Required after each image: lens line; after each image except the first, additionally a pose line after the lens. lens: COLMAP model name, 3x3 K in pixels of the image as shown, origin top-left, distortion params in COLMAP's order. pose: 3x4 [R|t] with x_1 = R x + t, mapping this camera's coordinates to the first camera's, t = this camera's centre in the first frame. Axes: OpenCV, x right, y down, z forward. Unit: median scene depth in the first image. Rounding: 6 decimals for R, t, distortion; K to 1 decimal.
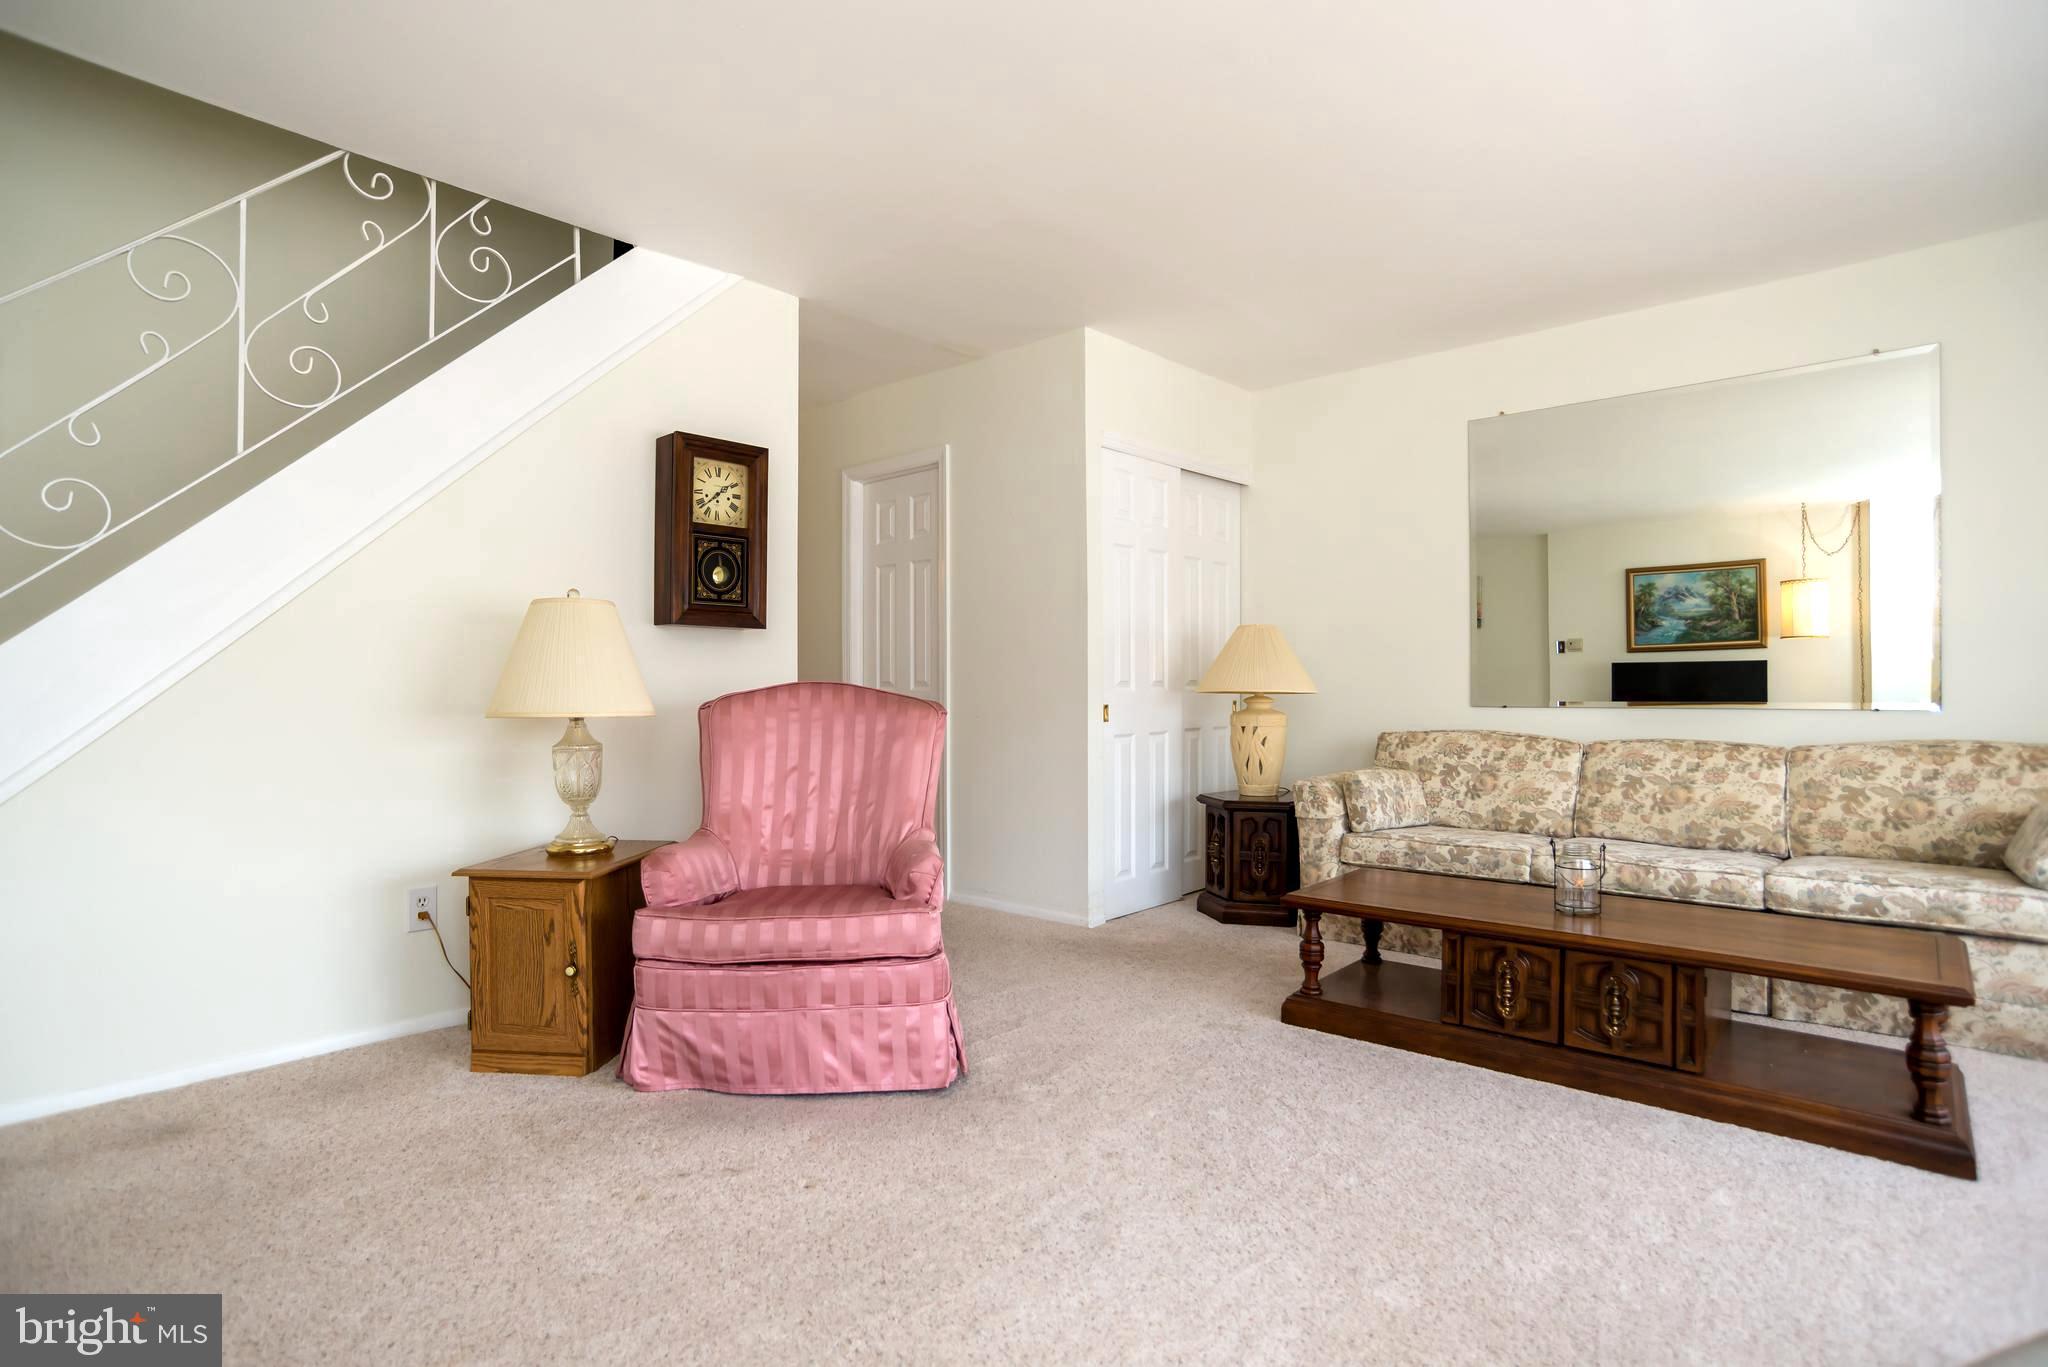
lens RADIAL K [[1053.0, 0, 1021.2], [0, 1053.0, 649.5], [0, 0, 1]] dist [-0.070892, 0.045136]
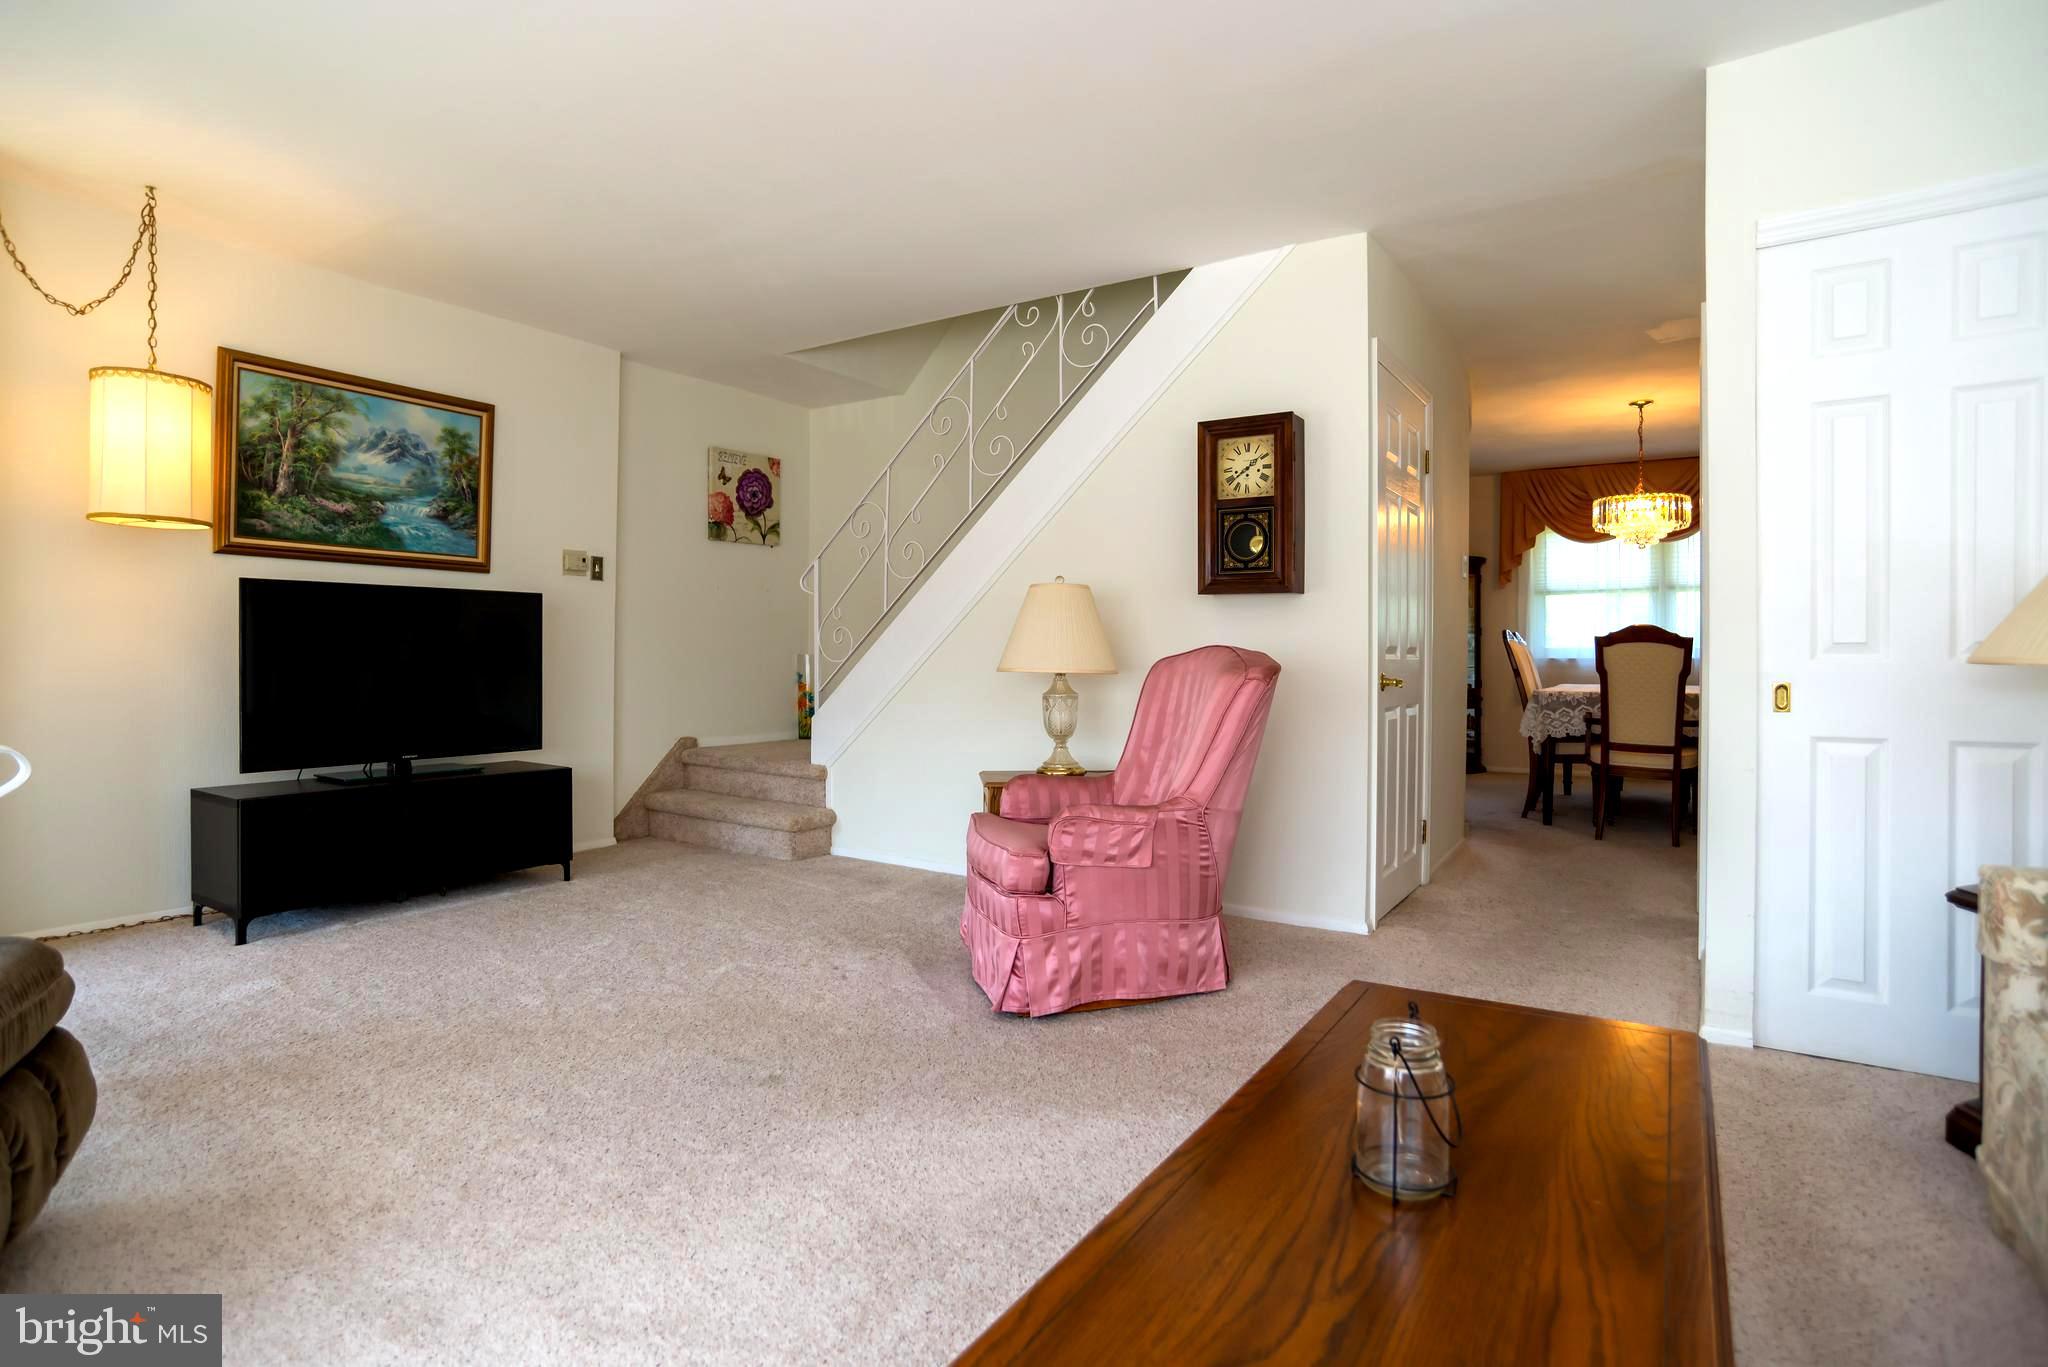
lens RADIAL K [[1053.0, 0, 1021.2], [0, 1053.0, 649.5], [0, 0, 1]] dist [-0.070892, 0.045136]
pose [[0.154462, -0.004125, -0.987990, 0.721254], [0.027867, 0.999612, 0.000184, 0.027668], [0.987606, -0.027561, 0.154517, 0.609338]]
